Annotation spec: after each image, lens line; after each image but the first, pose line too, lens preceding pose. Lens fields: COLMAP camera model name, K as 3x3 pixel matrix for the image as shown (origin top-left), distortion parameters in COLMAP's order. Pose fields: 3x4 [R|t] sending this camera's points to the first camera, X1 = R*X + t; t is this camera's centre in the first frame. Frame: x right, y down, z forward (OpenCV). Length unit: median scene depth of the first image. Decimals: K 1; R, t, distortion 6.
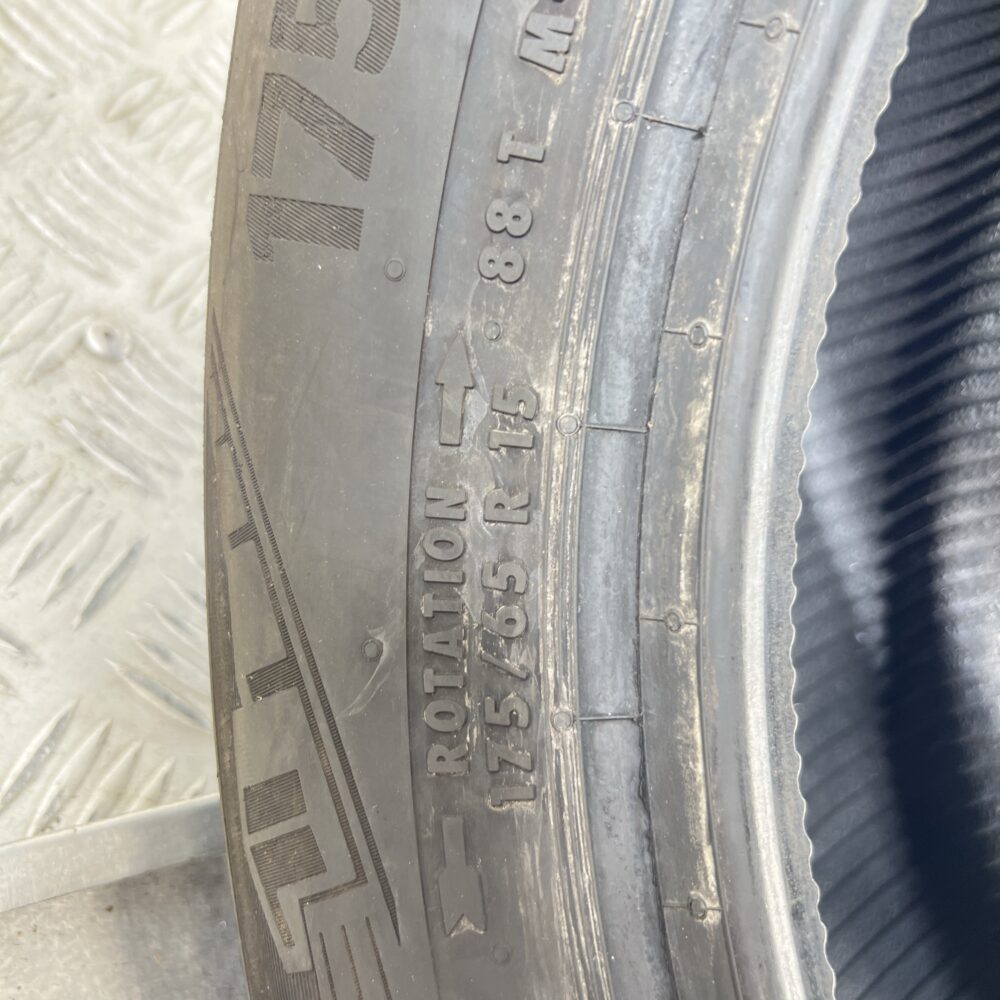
lens RADIAL K [[1056.0, 0, 500.0], [0, 1056.0, 500.0], [0, 0, 1]] dist [0.121710, -0.343673]
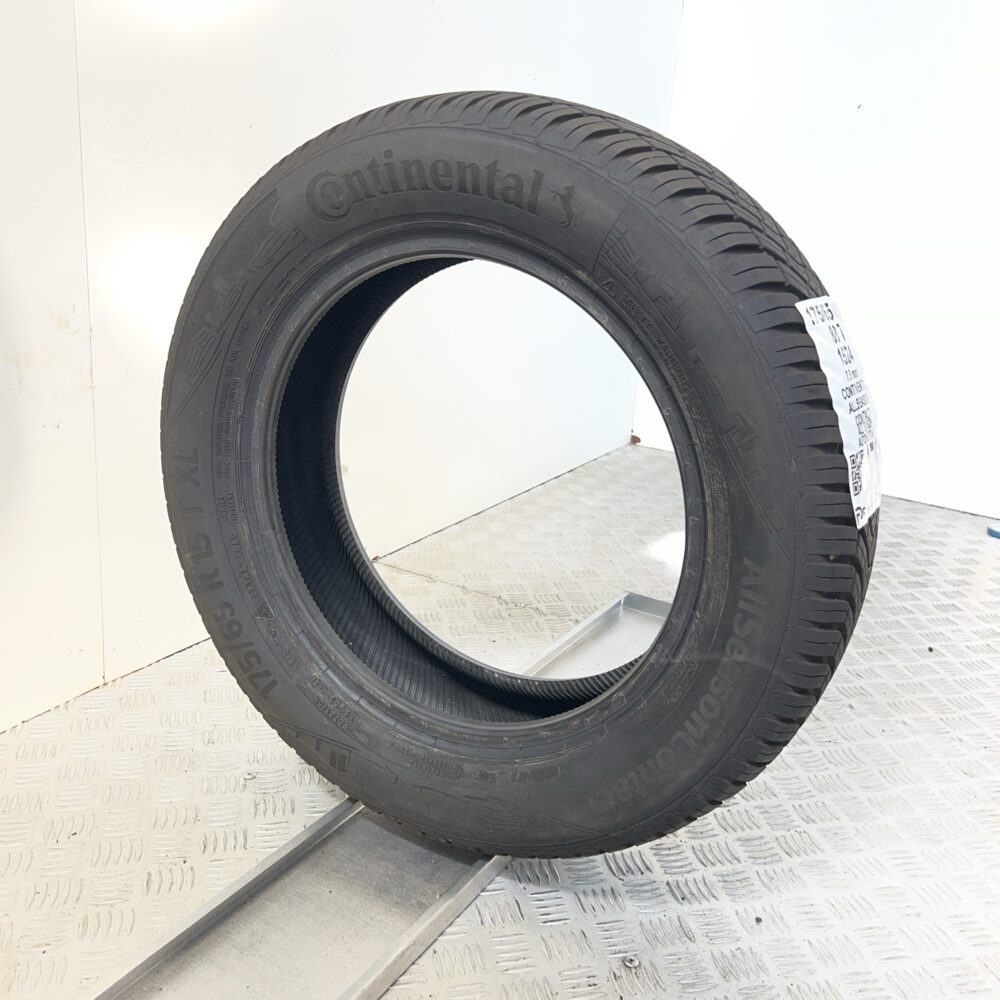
lens RADIAL K [[1056.0, 0, 500.0], [0, 1056.0, 500.0], [0, 0, 1]] dist [0.121710, -0.343673]
pose [[0.657140, -0.701885, 0.274819, -0.238673], [0.748284, 0.563548, -0.349979, 2.322460], [0.090771, 0.435628, 0.895538, -4.947308]]
